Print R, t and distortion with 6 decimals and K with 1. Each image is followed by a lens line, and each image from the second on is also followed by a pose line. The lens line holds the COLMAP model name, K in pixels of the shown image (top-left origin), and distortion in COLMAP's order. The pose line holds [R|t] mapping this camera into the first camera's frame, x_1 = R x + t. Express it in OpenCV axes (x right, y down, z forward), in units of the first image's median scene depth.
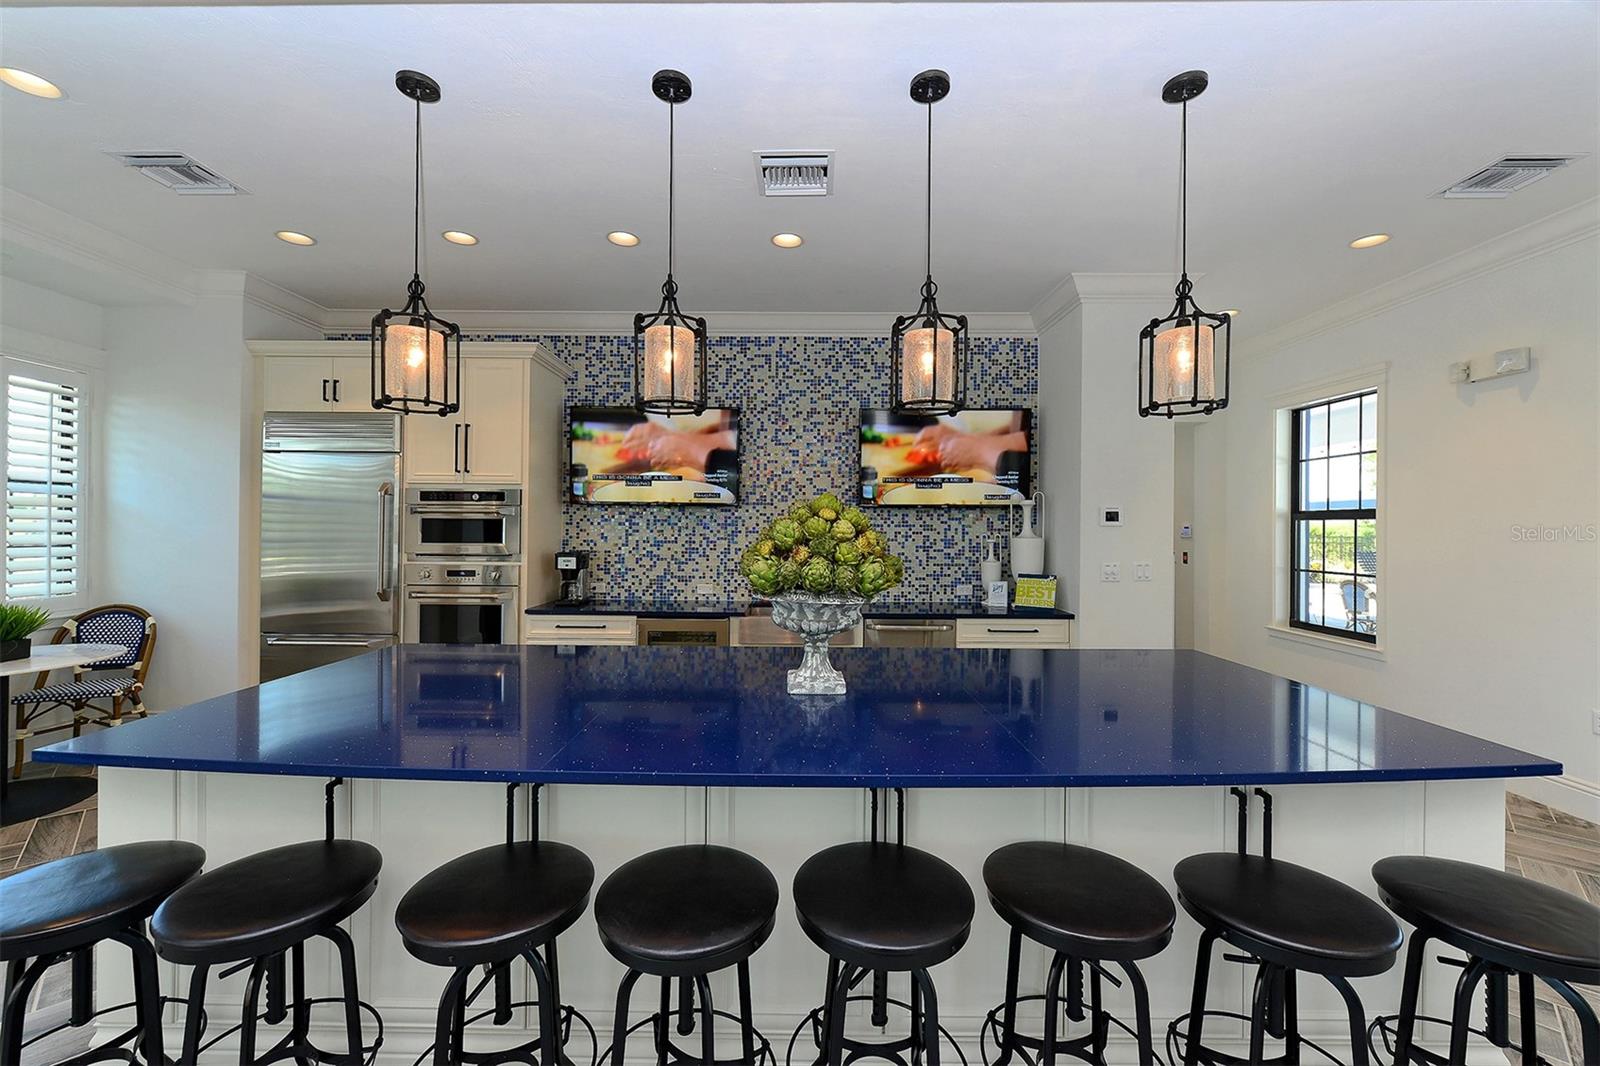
lens RADIAL K [[647.4, 0, 801.3], [0, 647.4, 528.3], [0, 0, 1]] dist [0.012098, -0.000026]
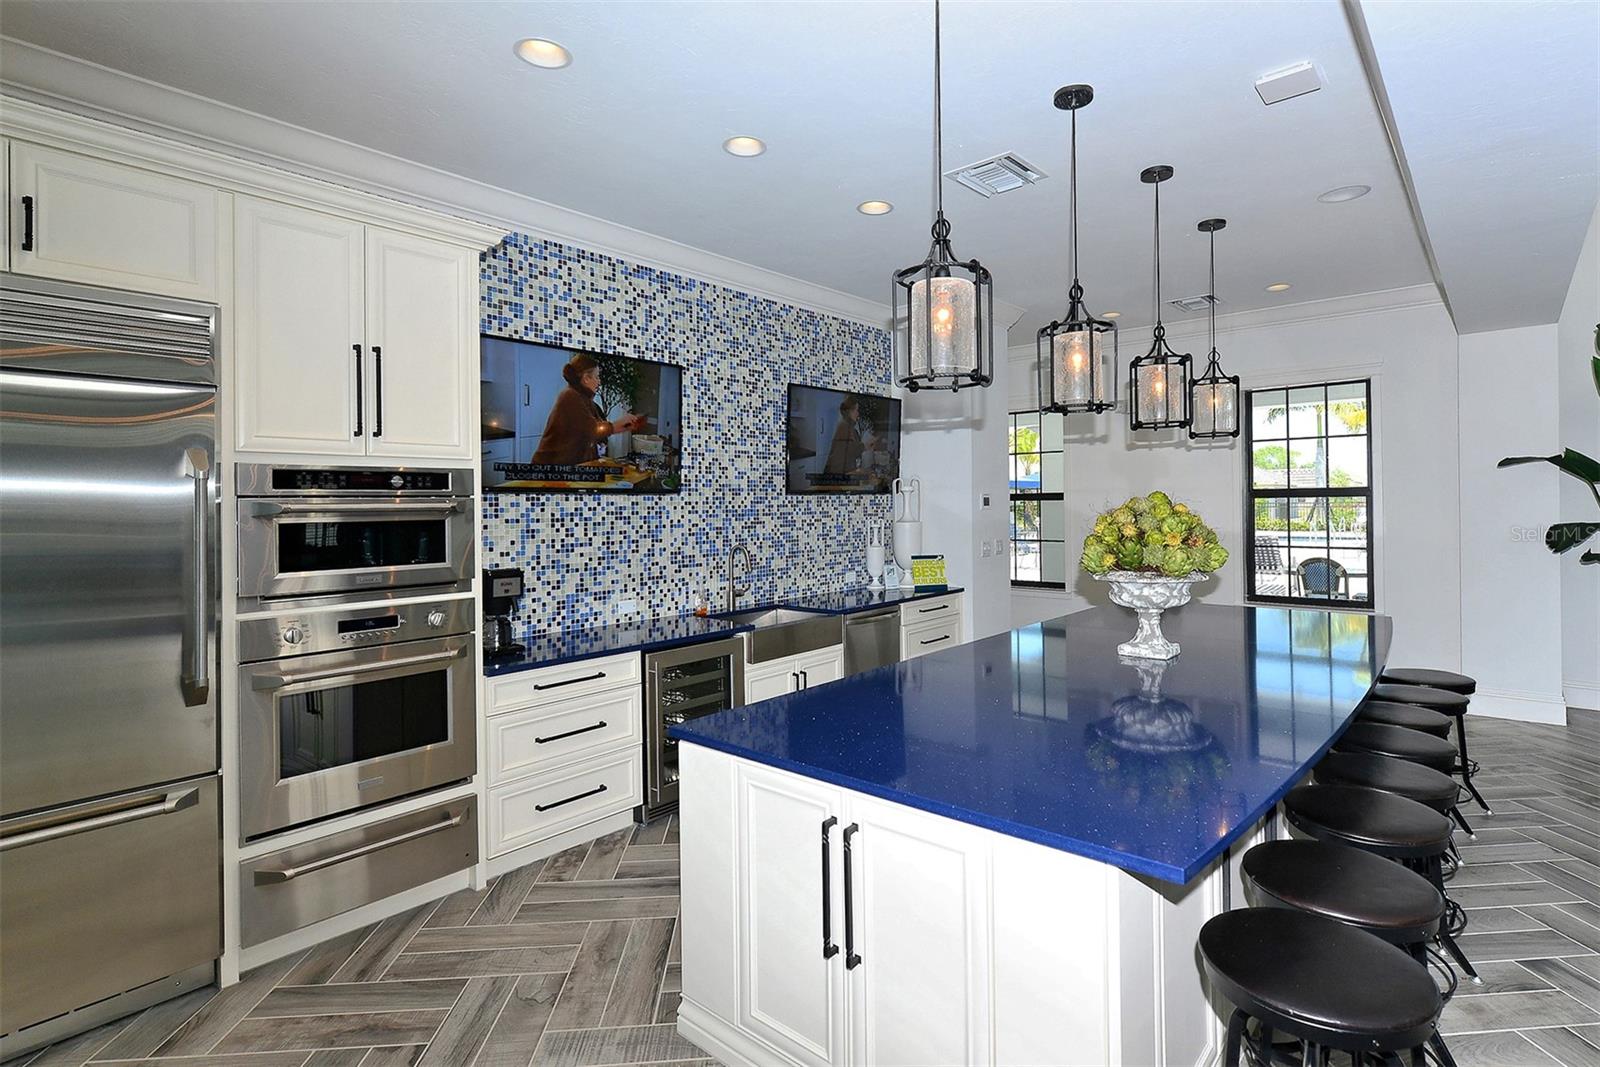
lens RADIAL K [[776.1, 0, 801.8], [0, 776.1, 505.5], [0, 0, 1]] dist [0.000223, -0.000121]
pose [[0.659785, -0.017913, 0.751240, -0.676381], [0.016961, 0.999816, 0.008943, -0.024629], [-0.751263, 0.006841, 0.659968, 0.273986]]
